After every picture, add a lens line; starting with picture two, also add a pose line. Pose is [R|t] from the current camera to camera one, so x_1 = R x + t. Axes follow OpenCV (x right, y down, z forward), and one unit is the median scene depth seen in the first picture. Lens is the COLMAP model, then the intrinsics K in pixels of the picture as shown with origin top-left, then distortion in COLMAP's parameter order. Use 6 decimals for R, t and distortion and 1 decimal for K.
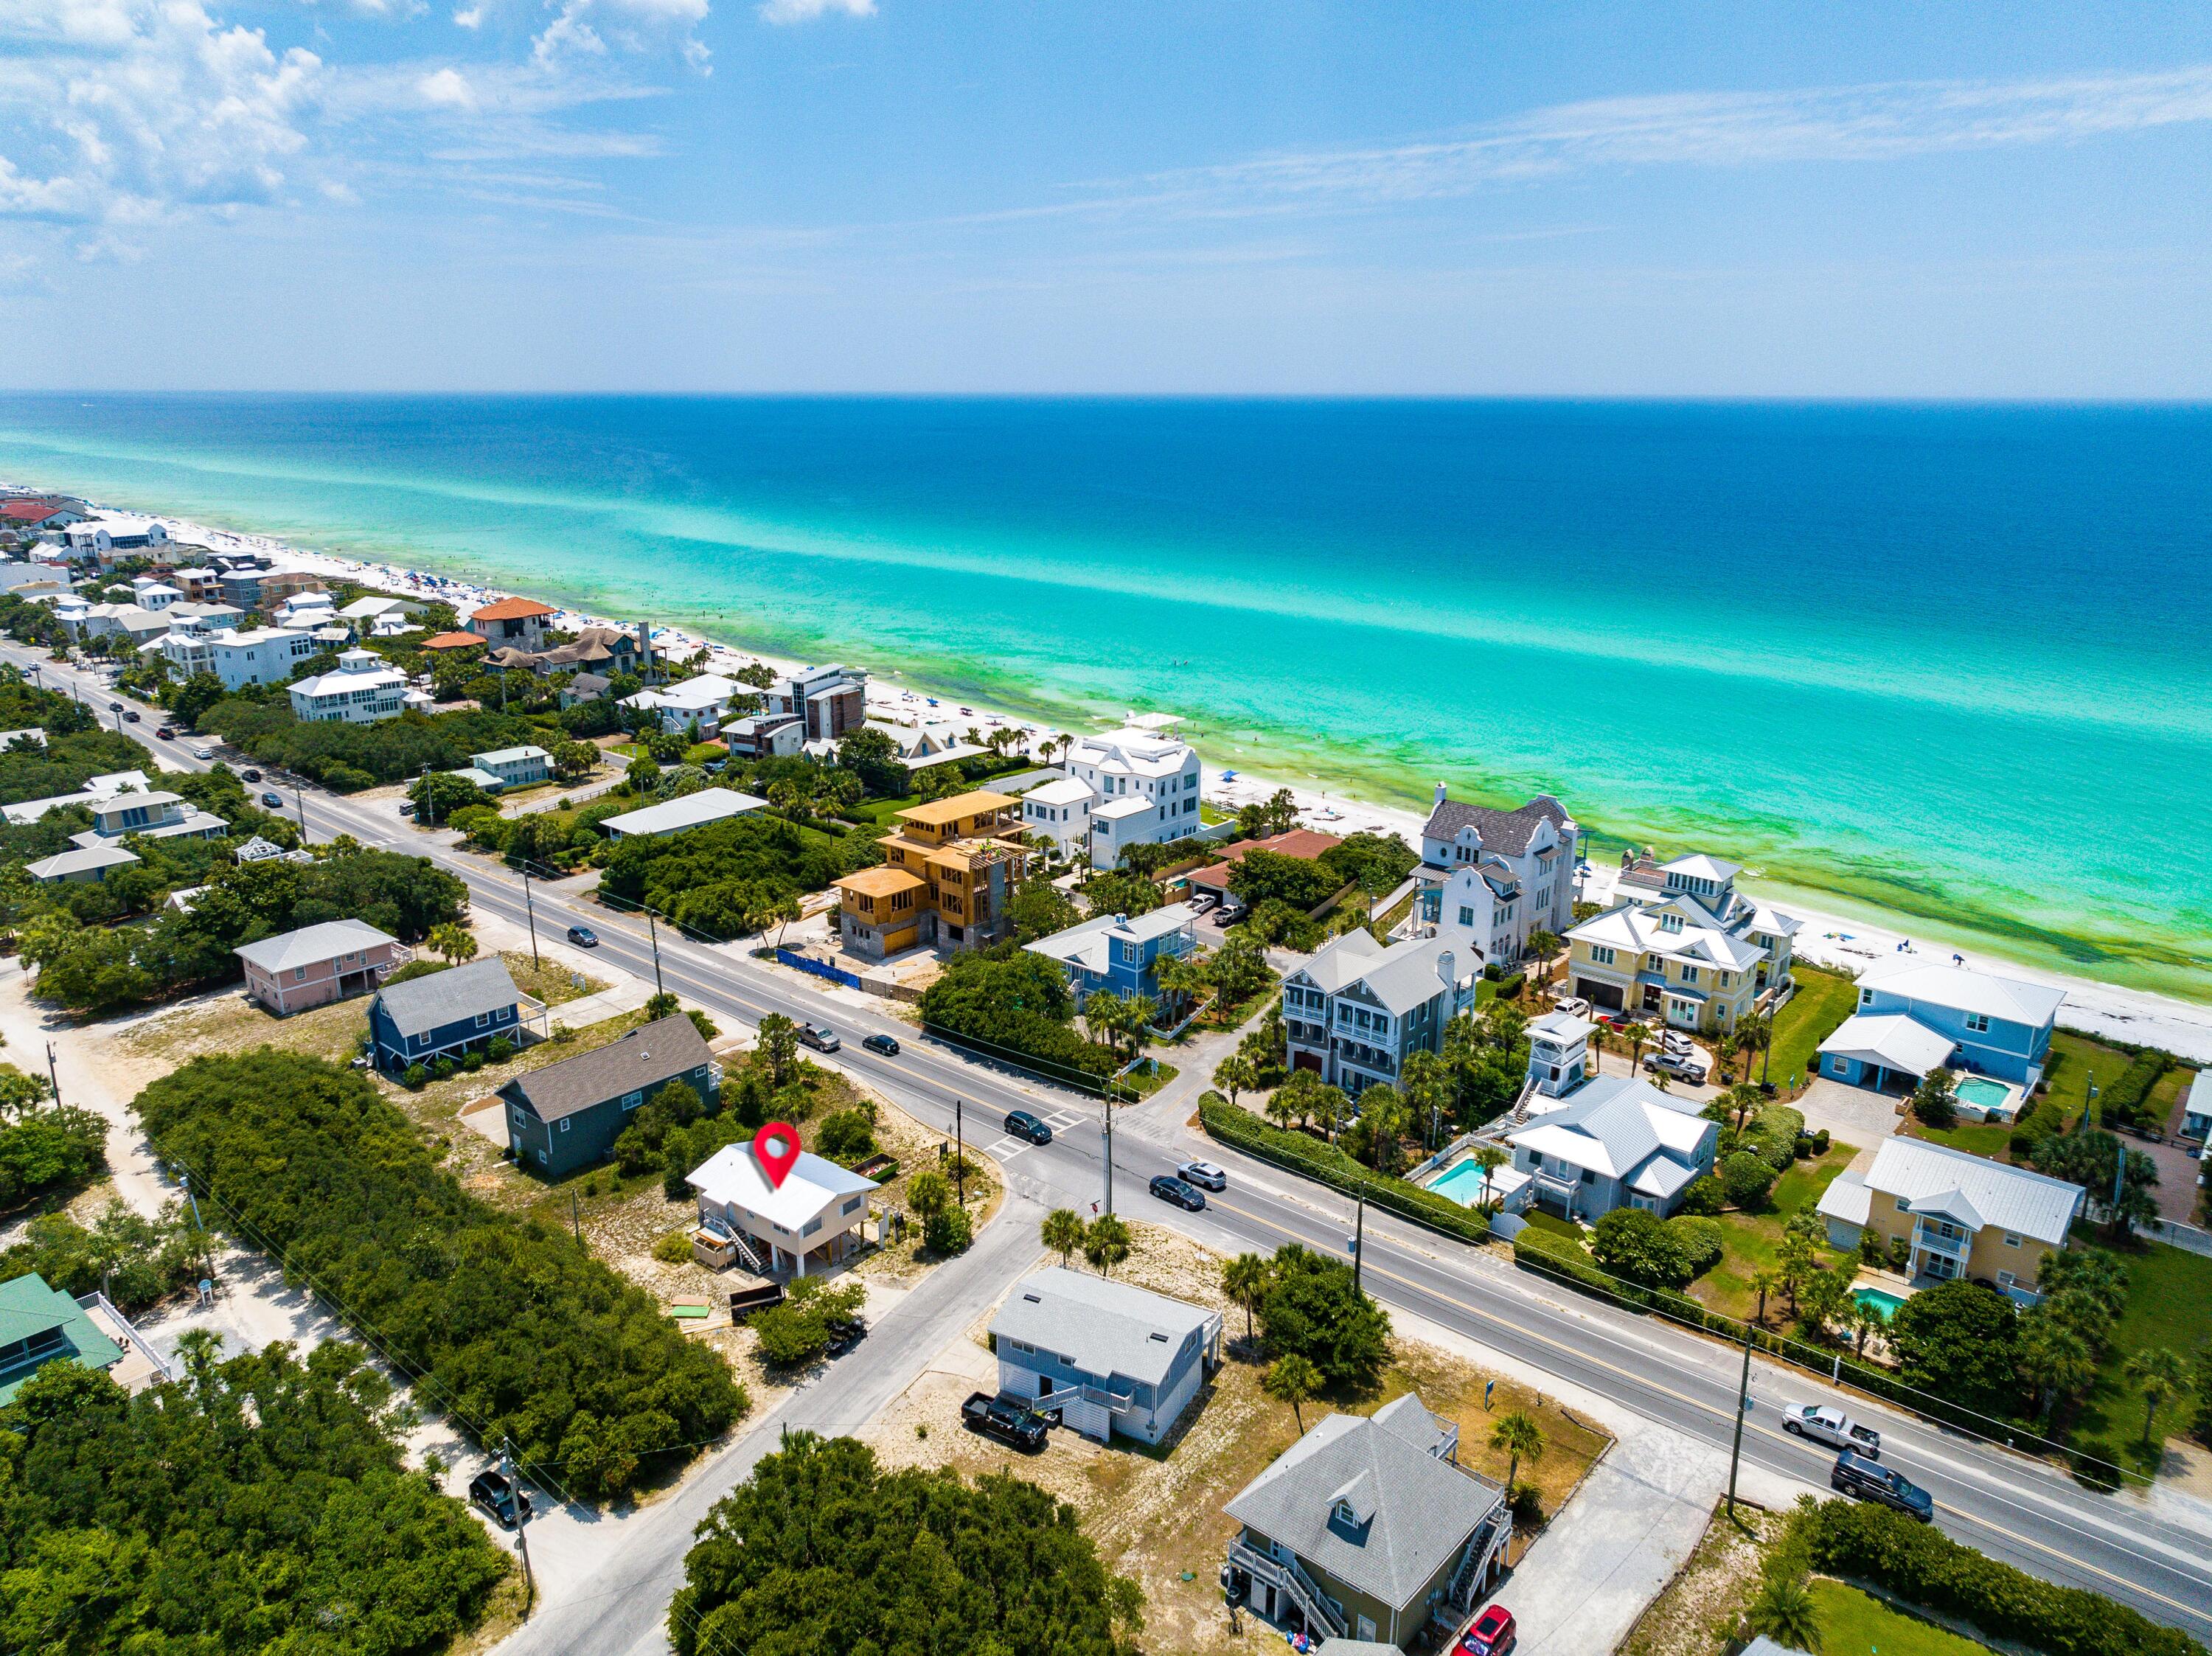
lens RADIAL K [[1550.8, 0, 1111.6], [0, 1550.8, 823.2], [0, 0, 1]] dist [0.000725, 0.001408]
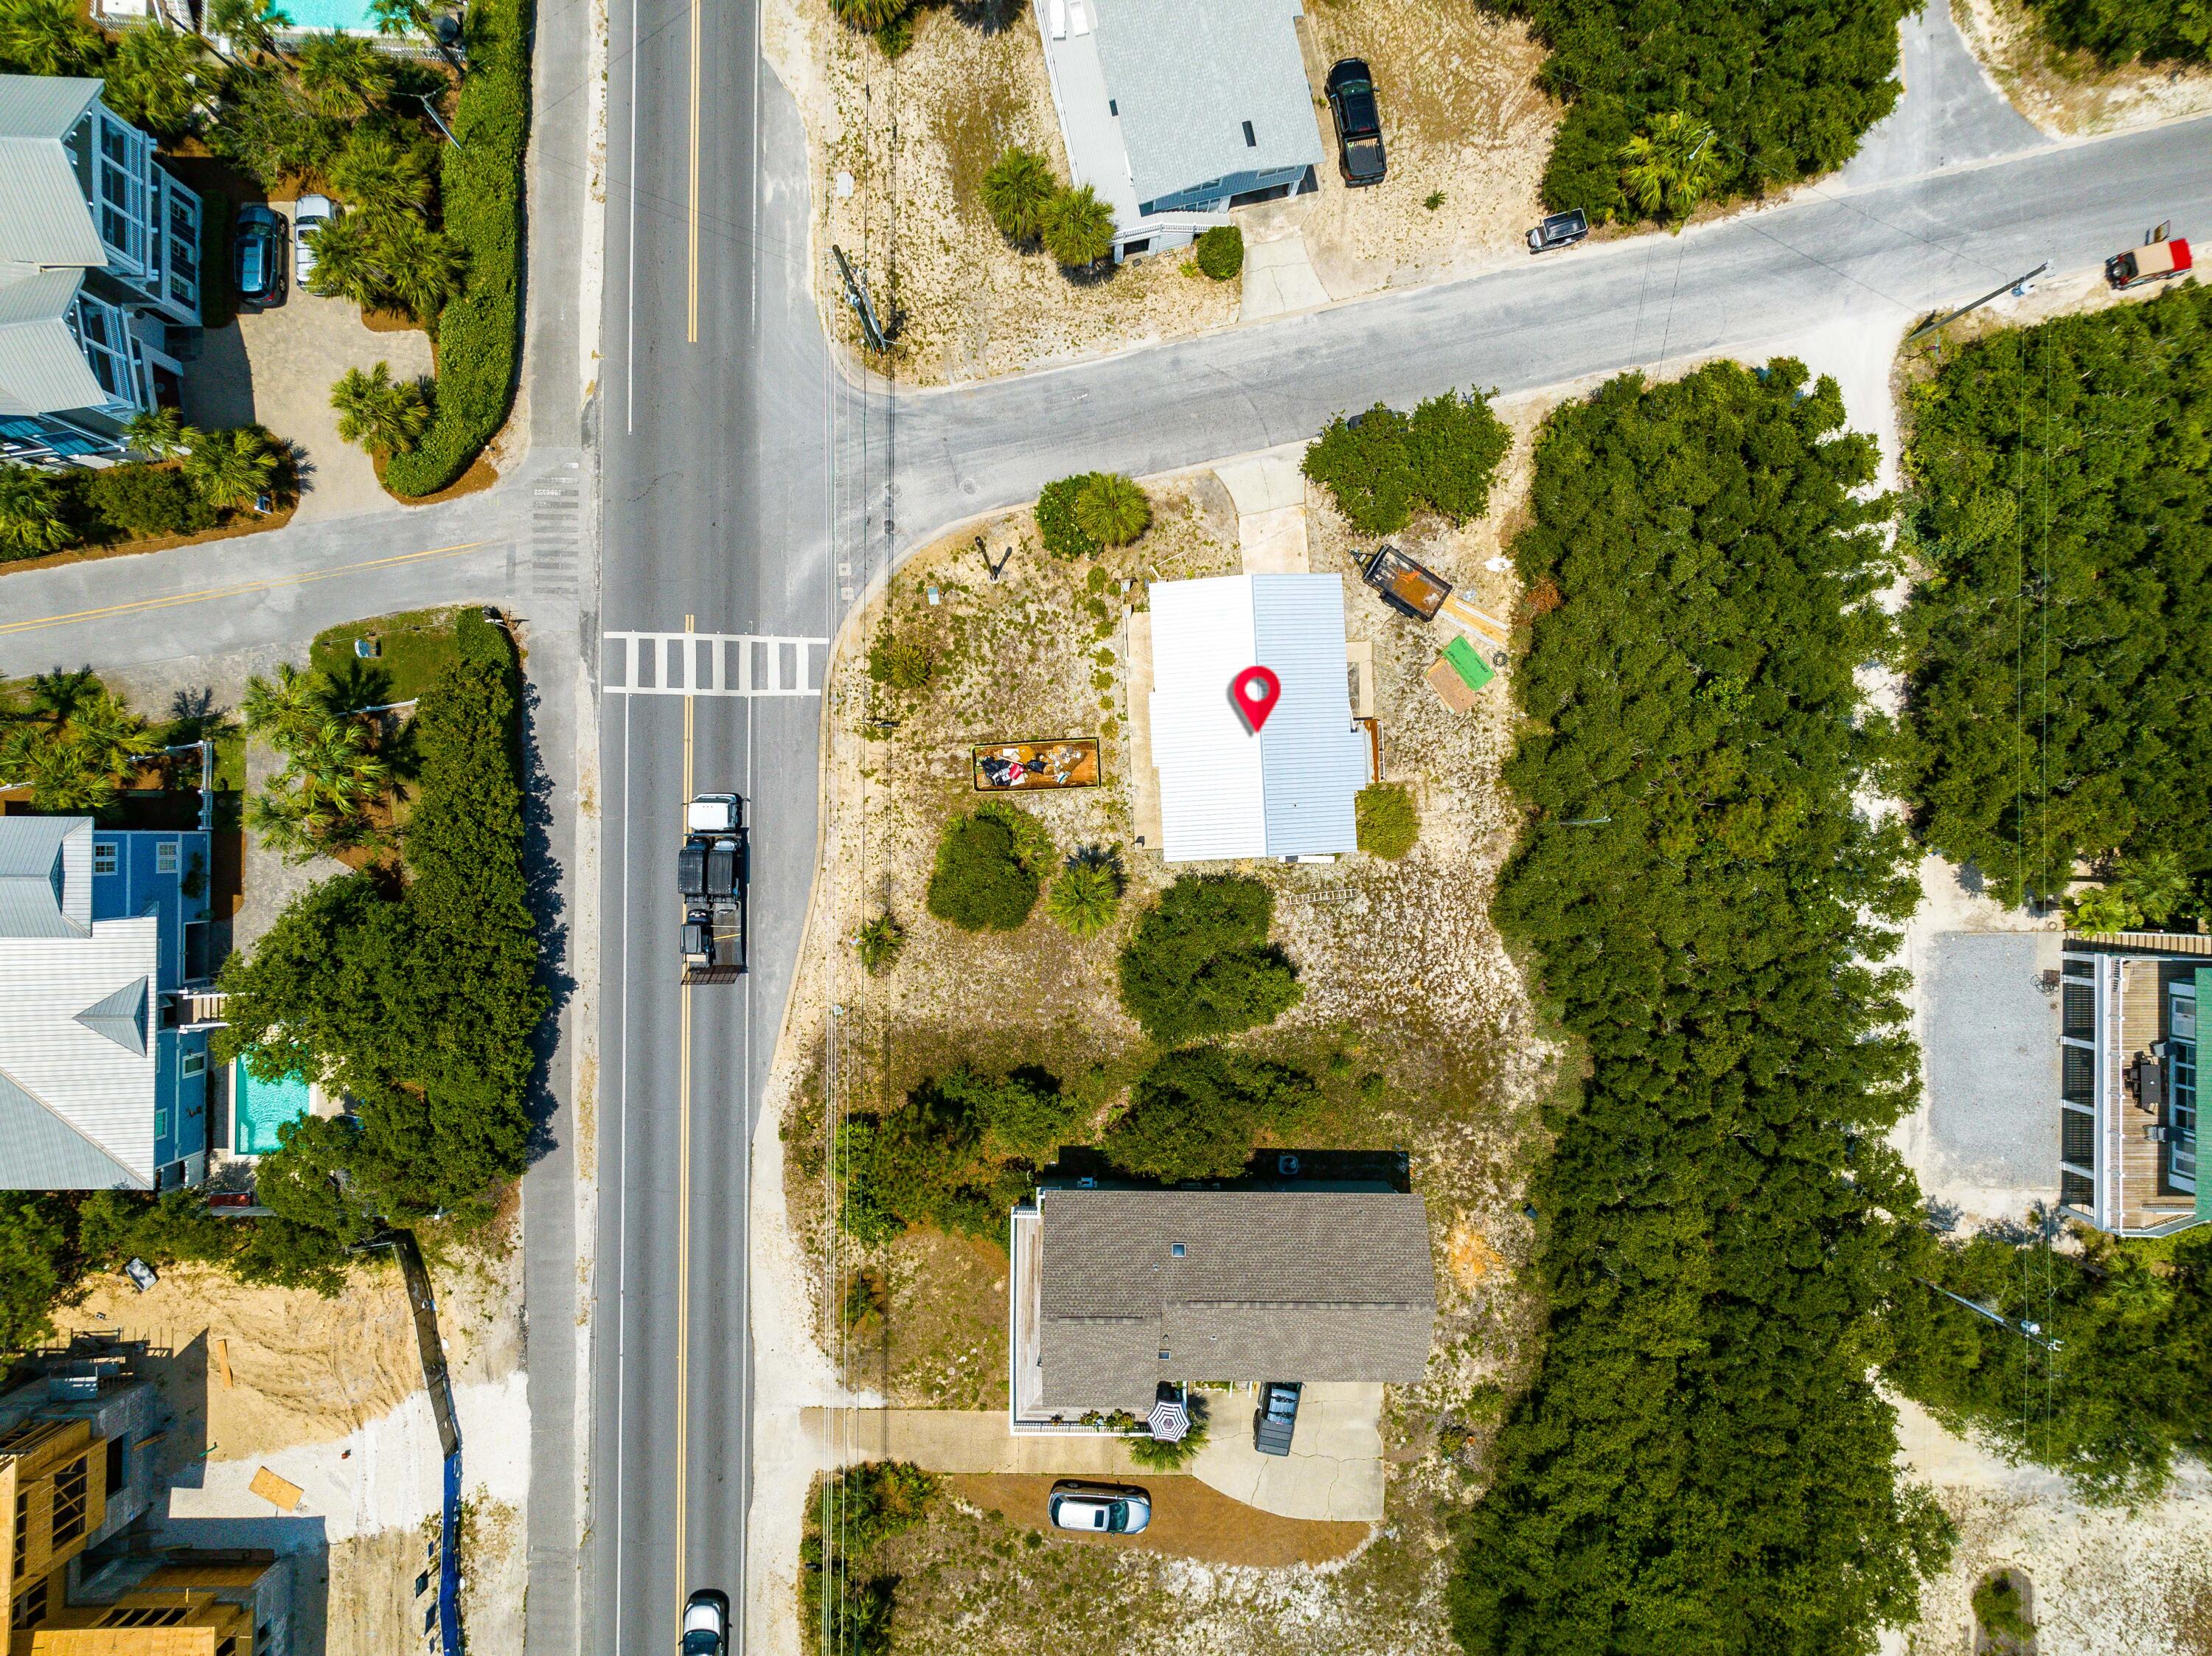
lens RADIAL K [[1550.8, 0, 1111.6], [0, 1550.8, 823.2], [0, 0, 1]] dist [0.000725, 0.001408]
pose [[-0.645215, -0.763982, -0.005355, -0.155142], [0.197358, -0.173440, 0.964867, -0.264819], [-0.738070, 0.621490, 0.262684, 0.688883]]
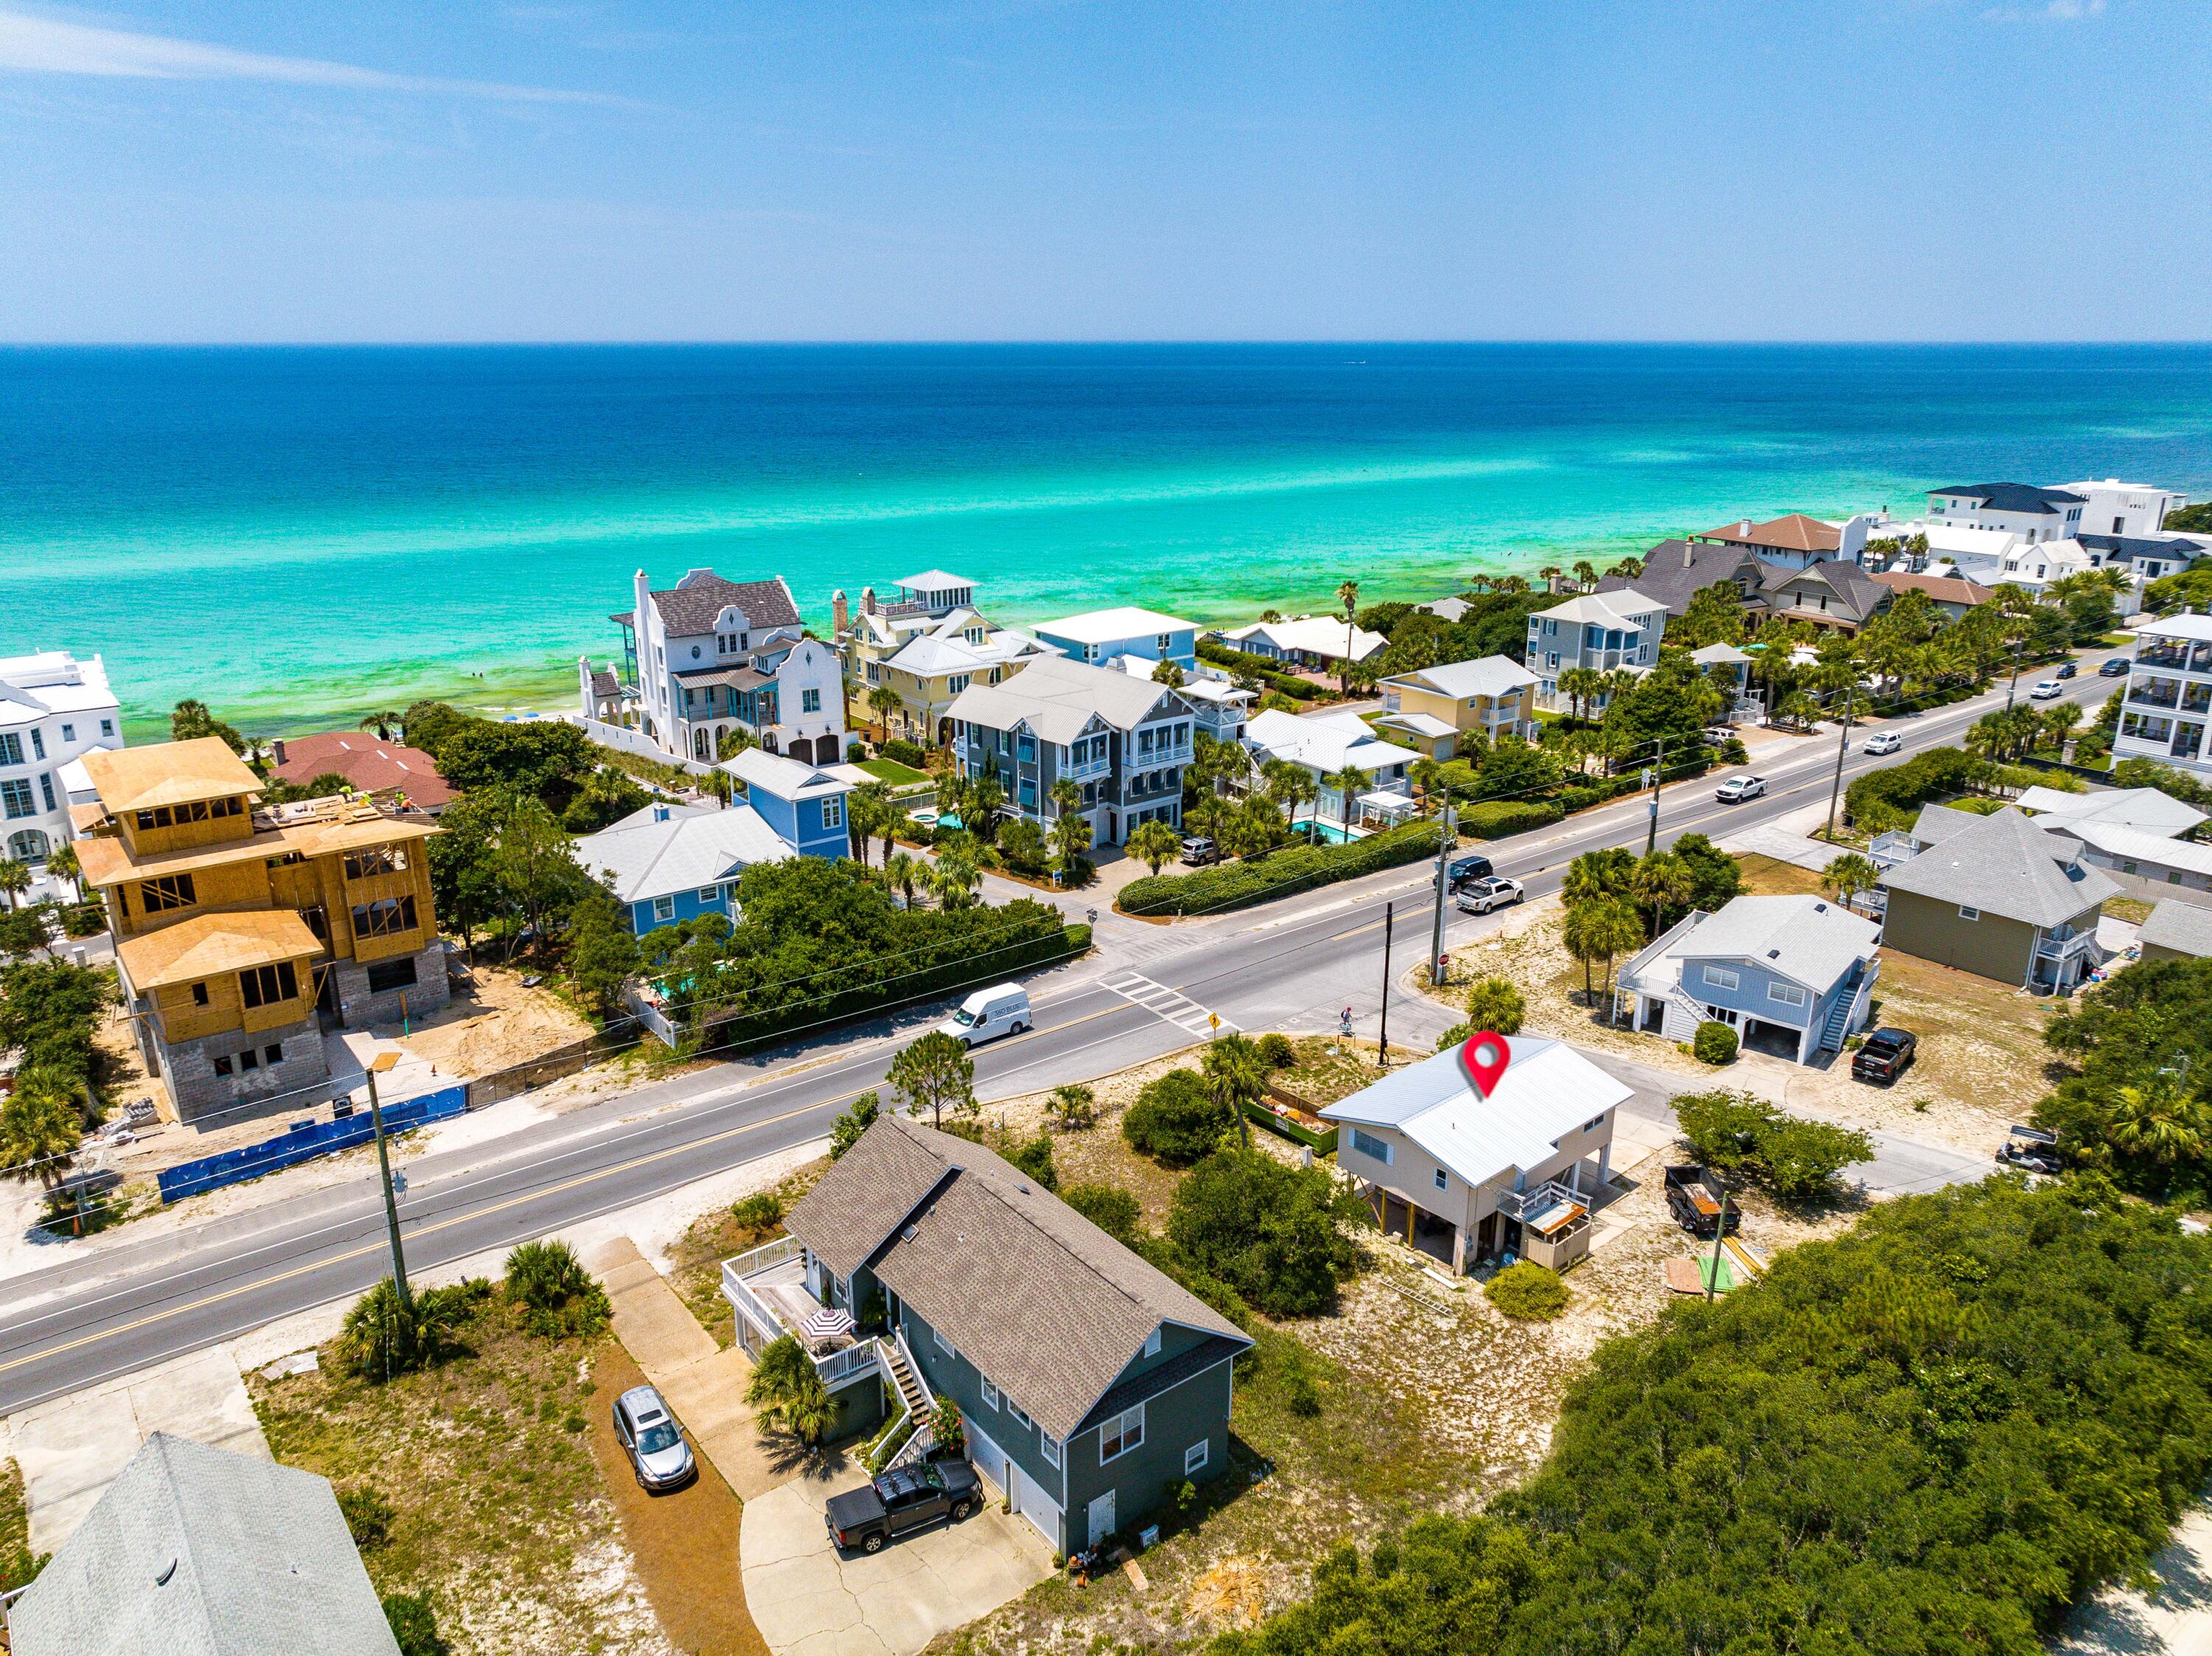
lens RADIAL K [[1545.3, 0, 1105.9], [0, 1545.3, 819.1], [0, 0, 1]] dist [0.001462, -0.008652]
pose [[0.199325, -0.298051, 0.933507, -0.579575], [0.268221, 0.932837, 0.240566, -0.040355], [-0.942511, 0.202436, 0.265881, 0.722357]]
